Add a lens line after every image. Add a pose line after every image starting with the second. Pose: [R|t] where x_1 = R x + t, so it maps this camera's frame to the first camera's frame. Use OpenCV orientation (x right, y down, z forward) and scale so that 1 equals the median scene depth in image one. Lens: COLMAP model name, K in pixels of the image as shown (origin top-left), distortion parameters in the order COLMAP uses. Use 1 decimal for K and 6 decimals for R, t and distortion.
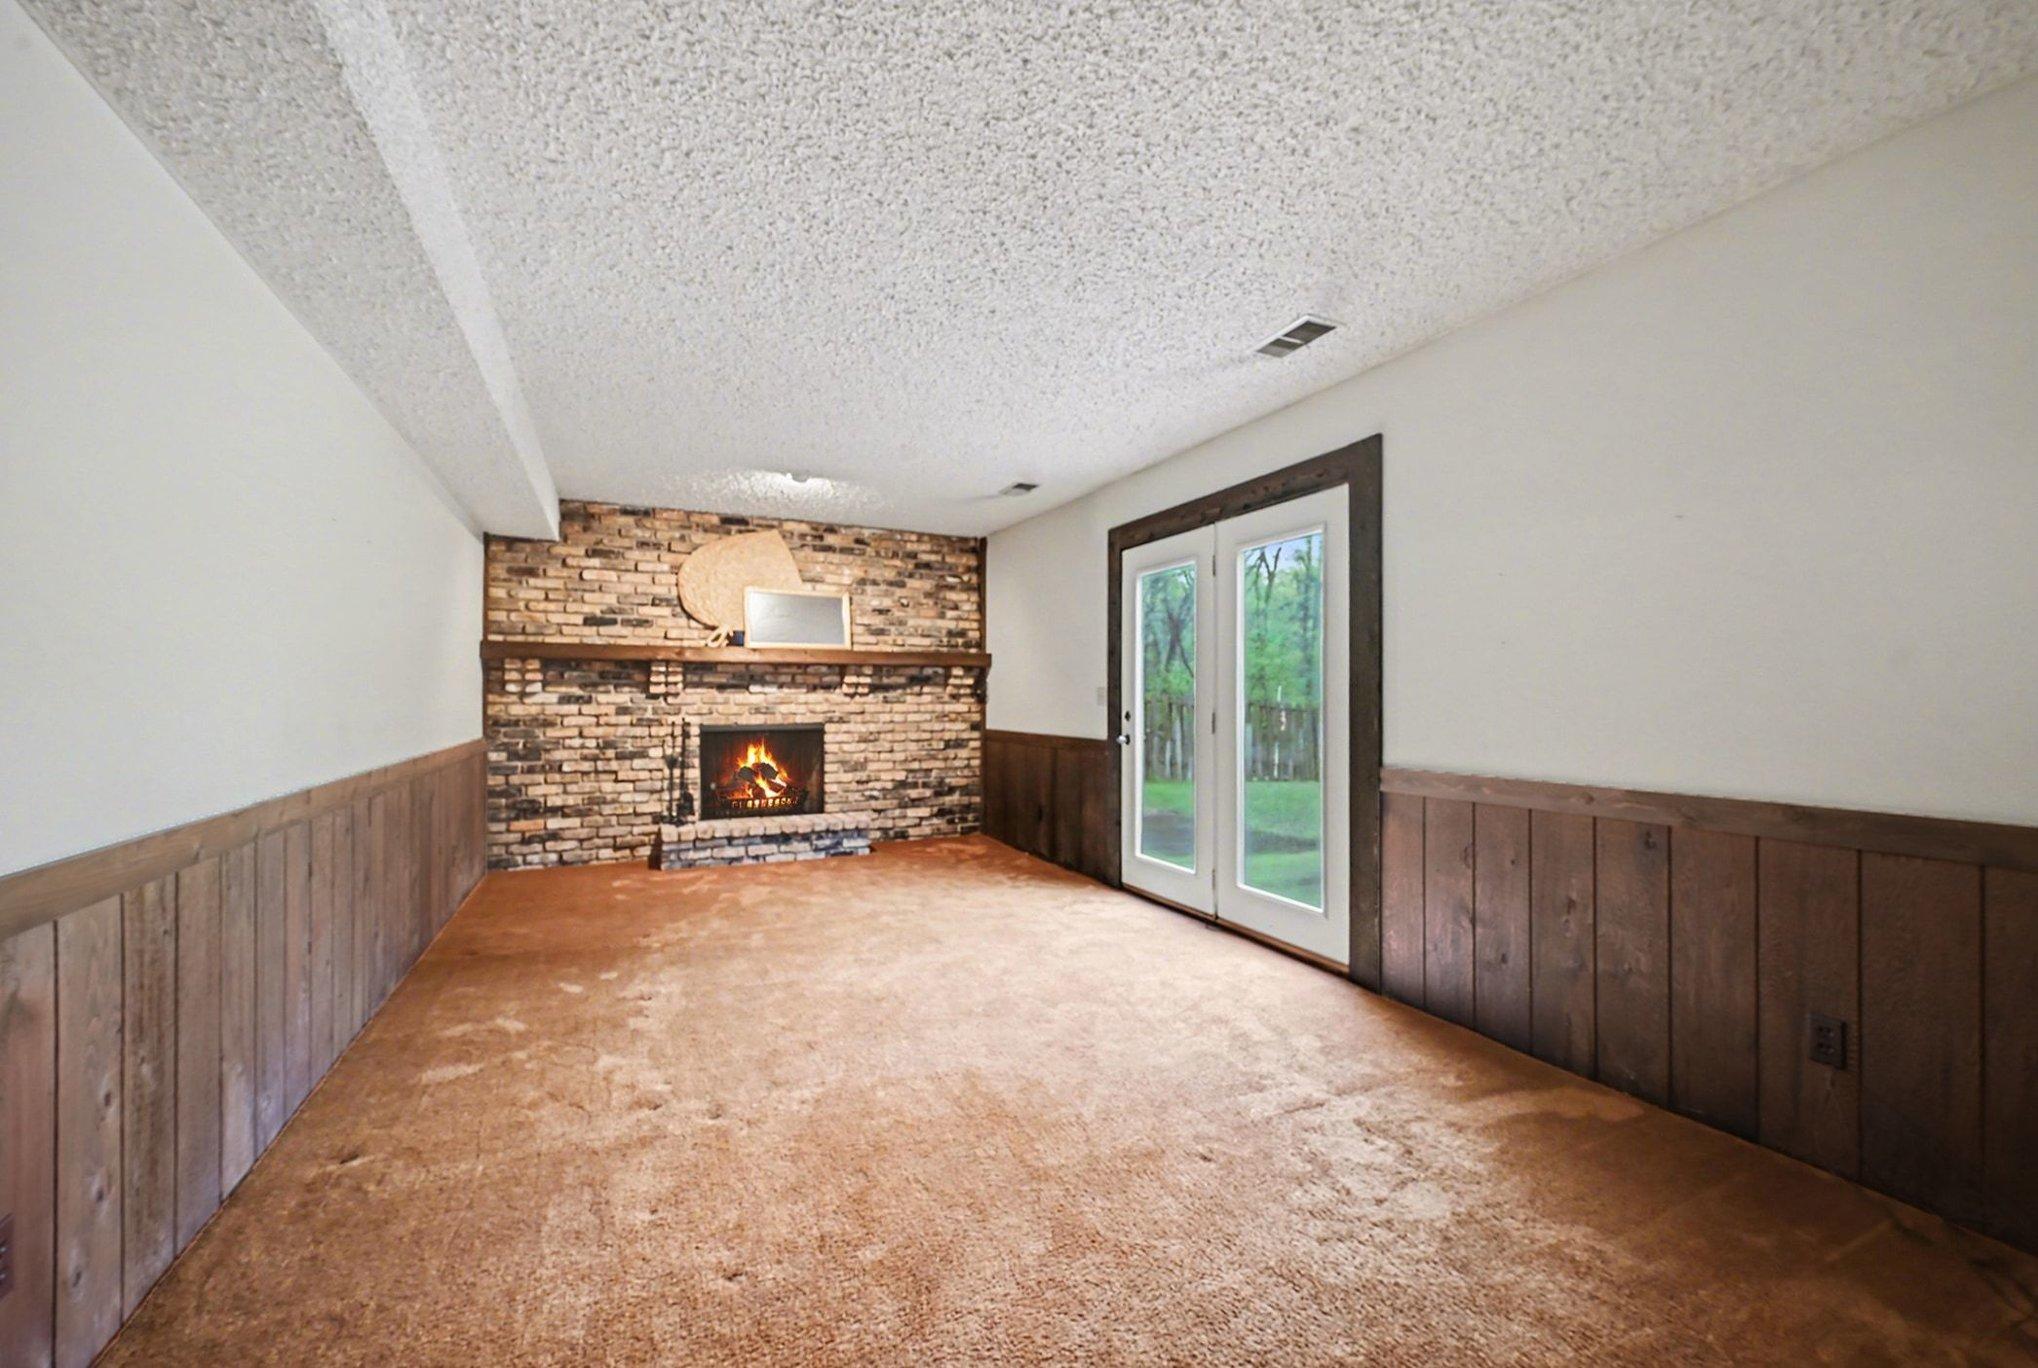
lens RADIAL K [[878.6, 0, 1019.8], [0, 878.6, 688.9], [0, 0, 1]] dist [0.000242, 0.000024]
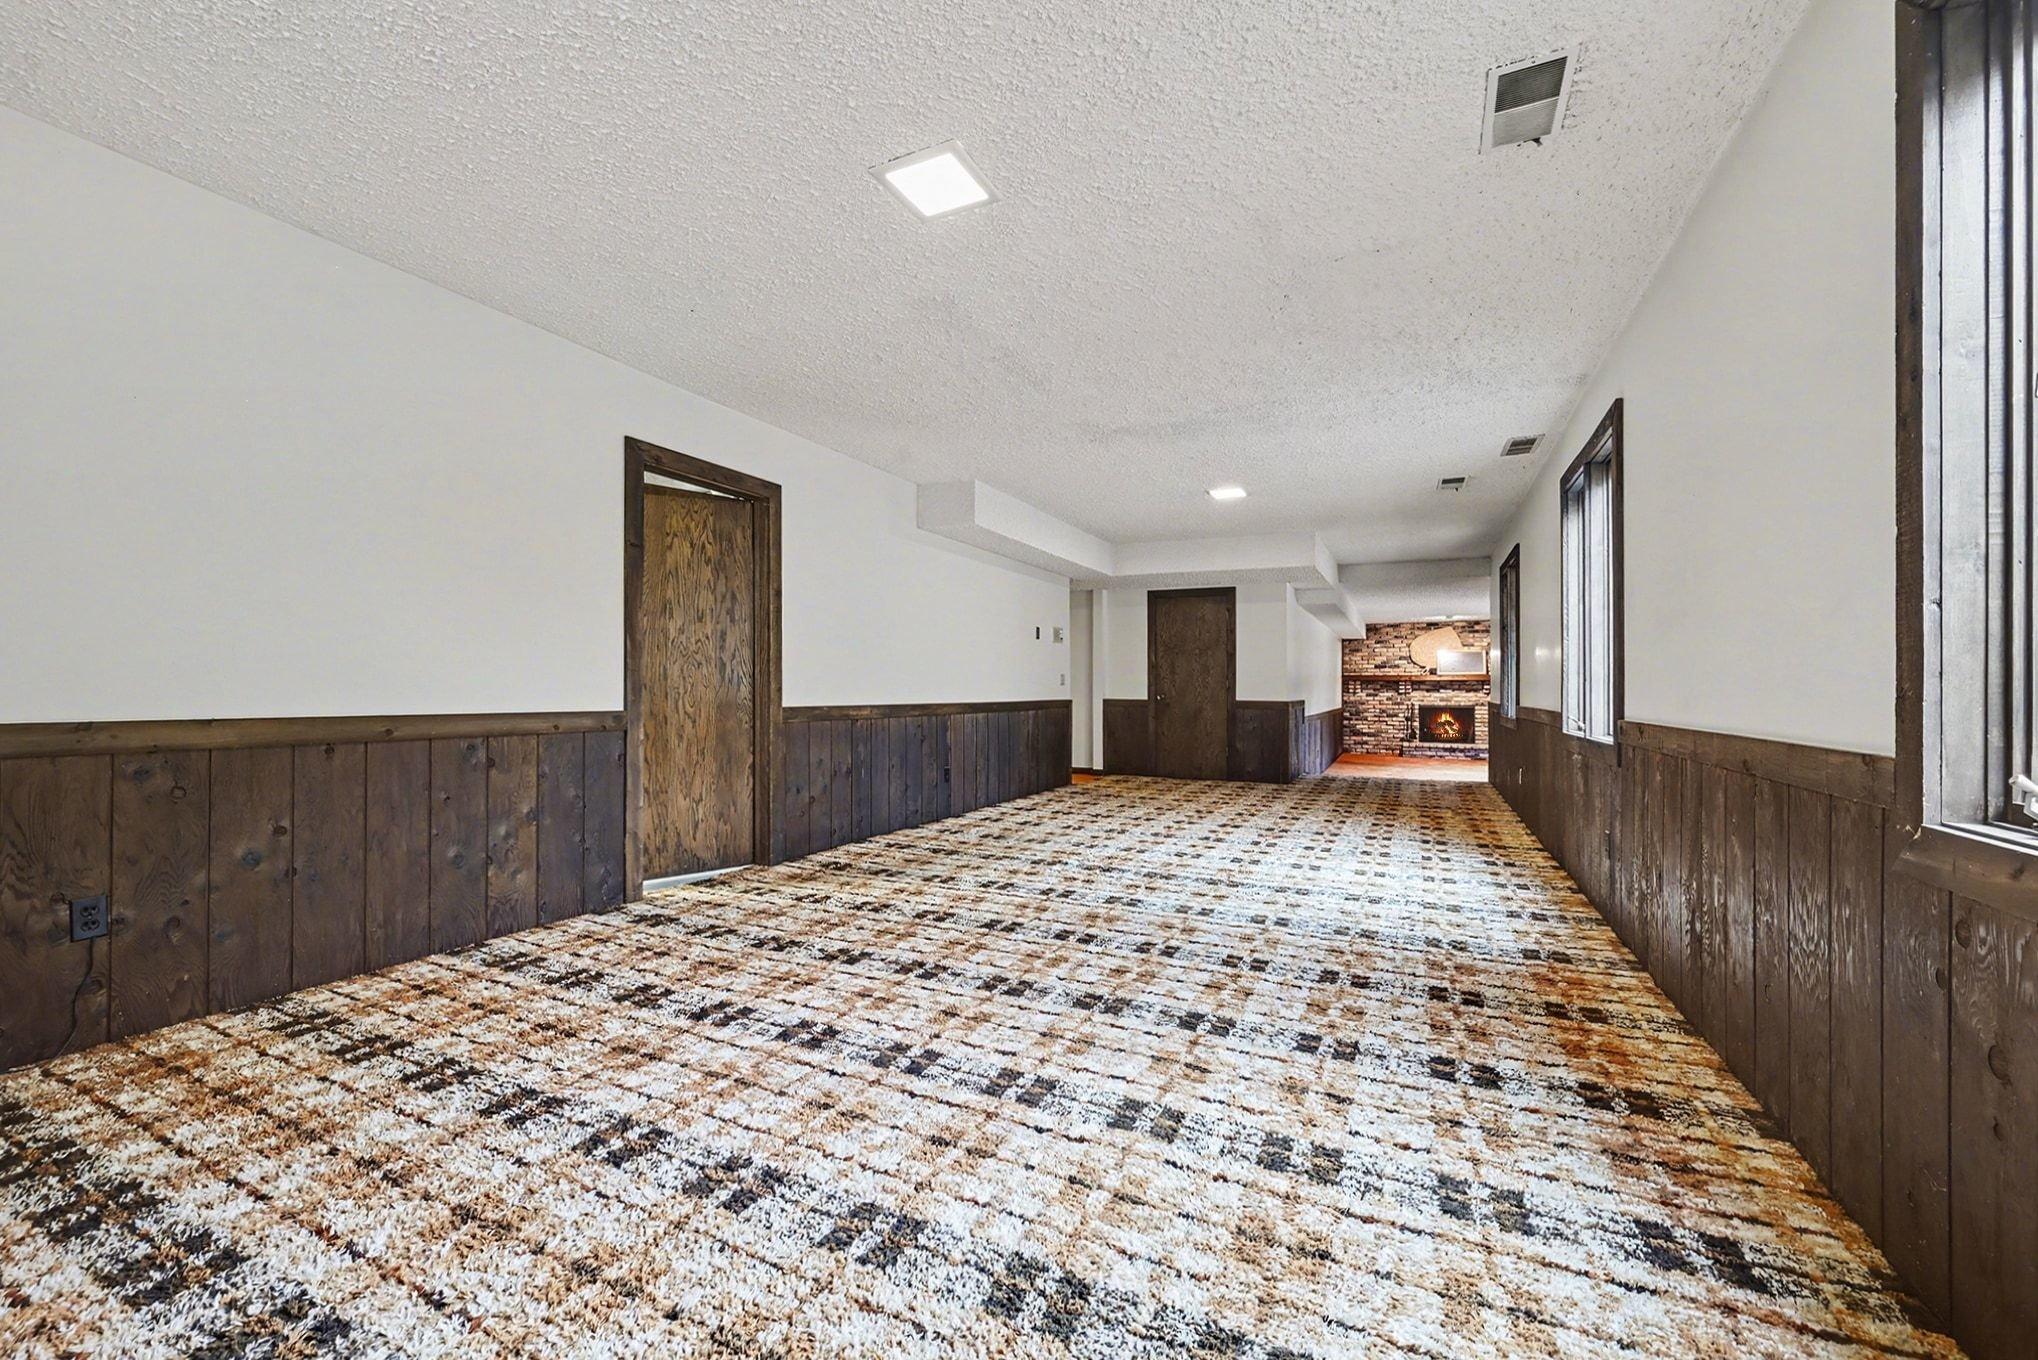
lens RADIAL K [[815.9, 0, 1018.5], [0, 815.9, 679.4], [0, 0, 1]] dist [-0.000488, -0.000266]
pose [[0.633512, -0.003520, -0.773725, 0.770002], [0.006469, 0.999979, 0.000747, -0.045018], [0.773706, -0.005478, 0.633521, -1.476834]]
